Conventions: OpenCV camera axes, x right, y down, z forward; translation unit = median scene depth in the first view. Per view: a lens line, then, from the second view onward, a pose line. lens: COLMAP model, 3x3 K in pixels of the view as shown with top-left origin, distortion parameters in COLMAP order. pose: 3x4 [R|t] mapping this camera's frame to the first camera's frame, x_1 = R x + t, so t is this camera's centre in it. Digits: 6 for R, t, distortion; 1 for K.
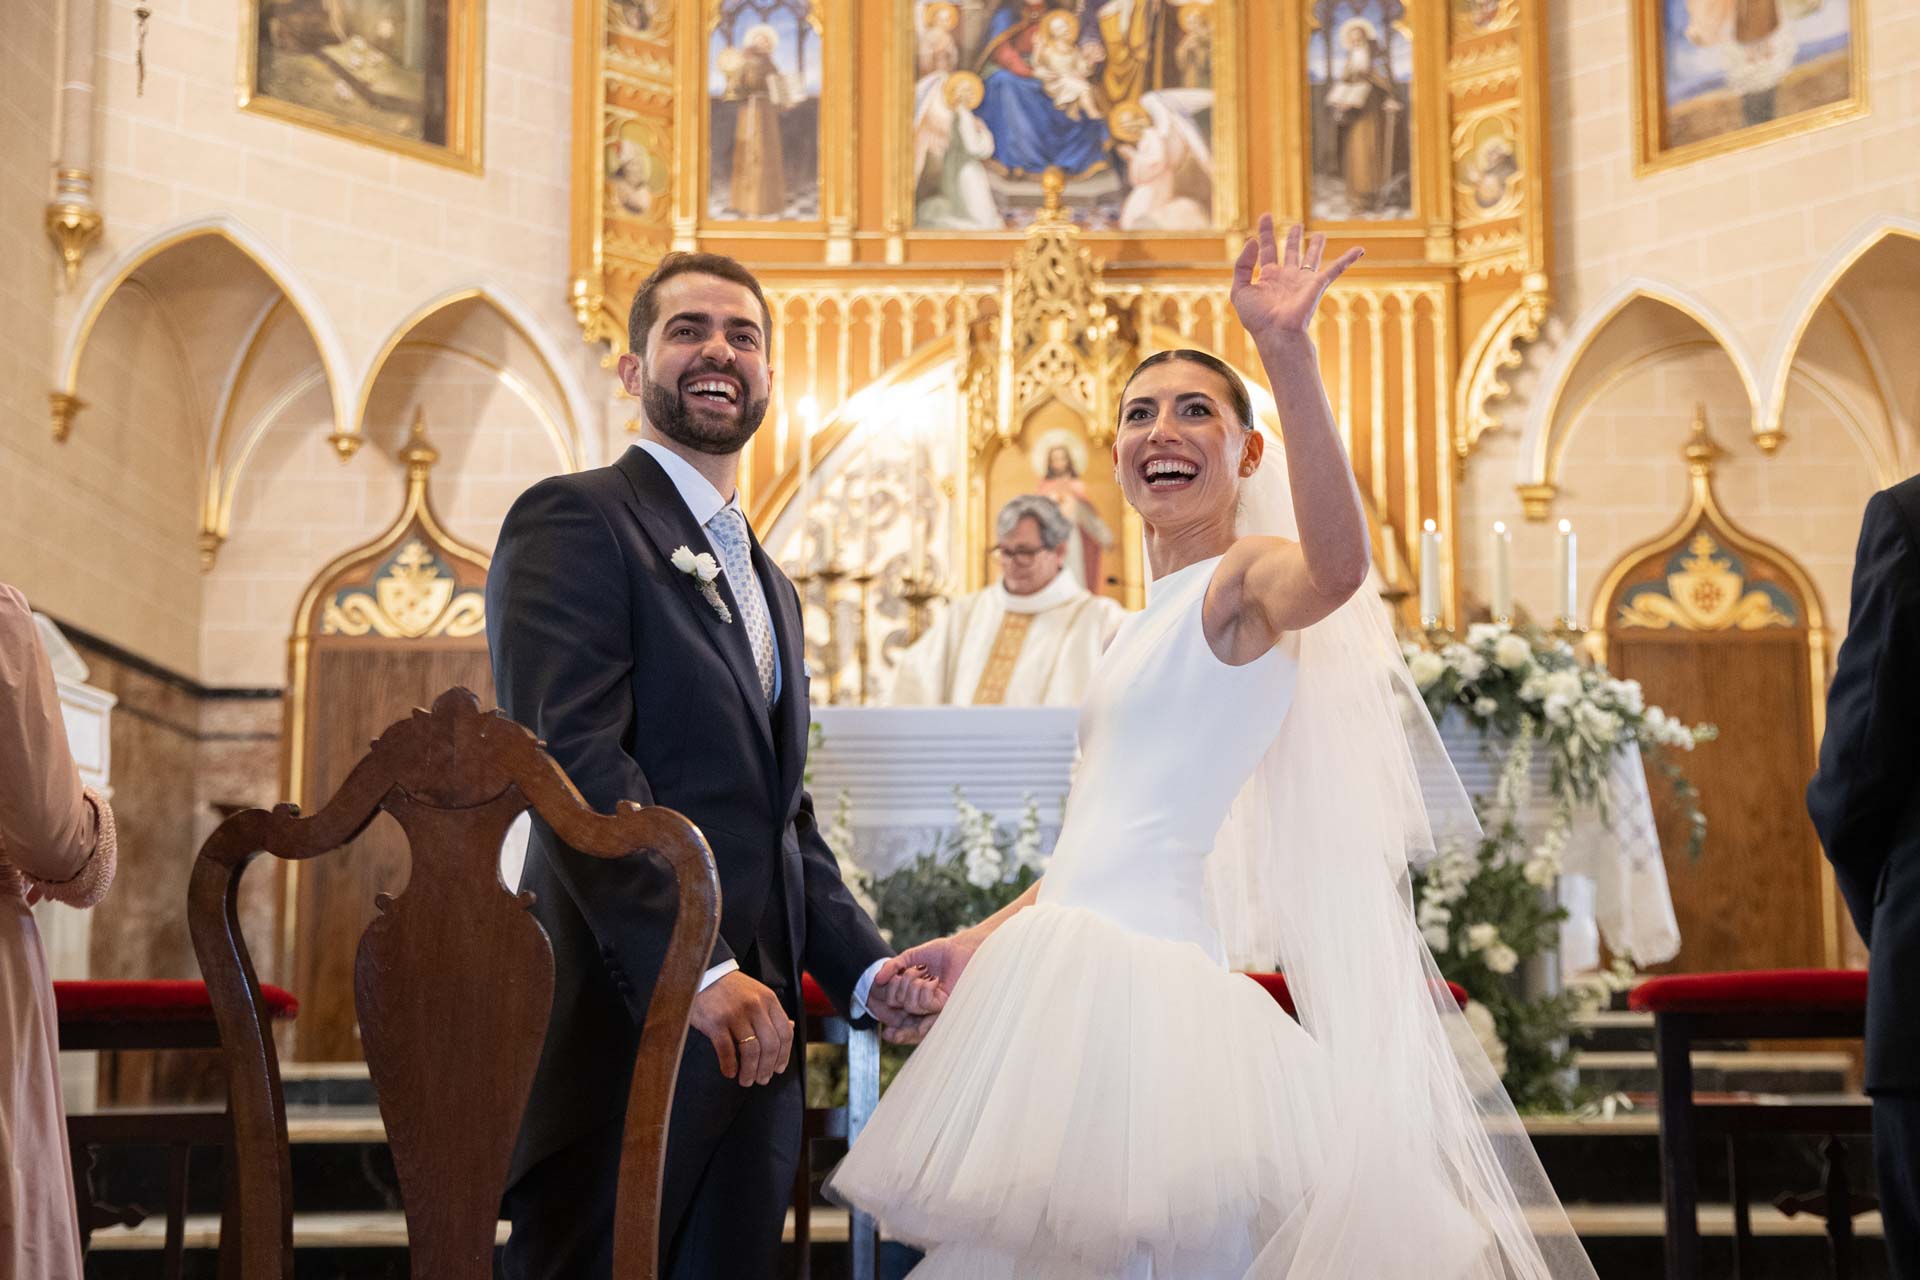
lens RADIAL K [[2999.5, 0, 1140.0], [0, 2999.5, 640.3], [0, 0, 1]] dist [0.038085, 0.127981]
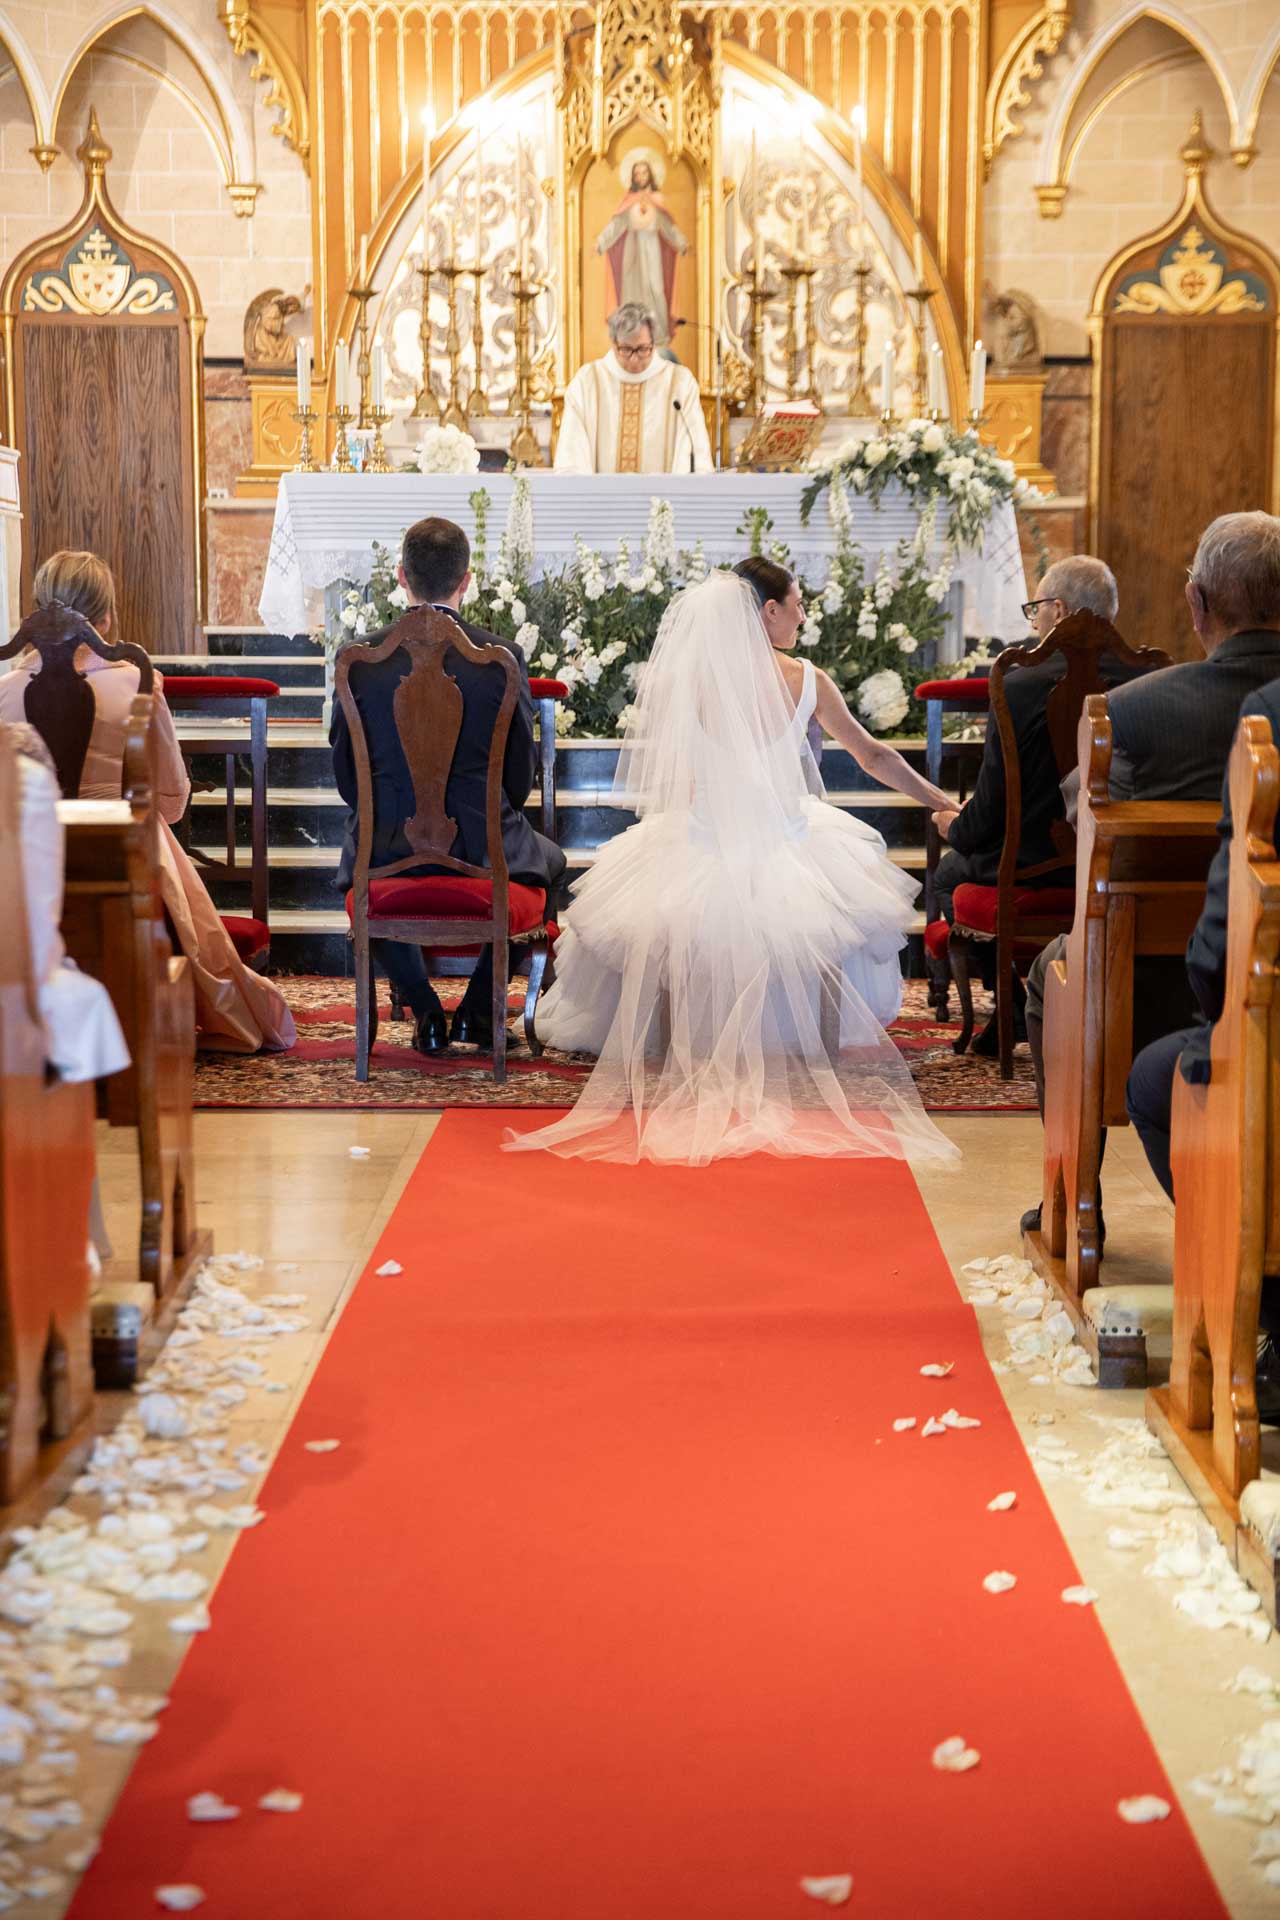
lens RADIAL K [[2999.5, 0, 640.0], [0, 2999.5, 960.0], [0, 0, 1]] dist [0.038085, 0.127981]
pose [[0.999615, 0.010427, -0.025716, 0.005788], [-0.003958, 0.970820, 0.239778, -0.040399], [0.027466, -0.239584, 0.970487, -0.216808]]
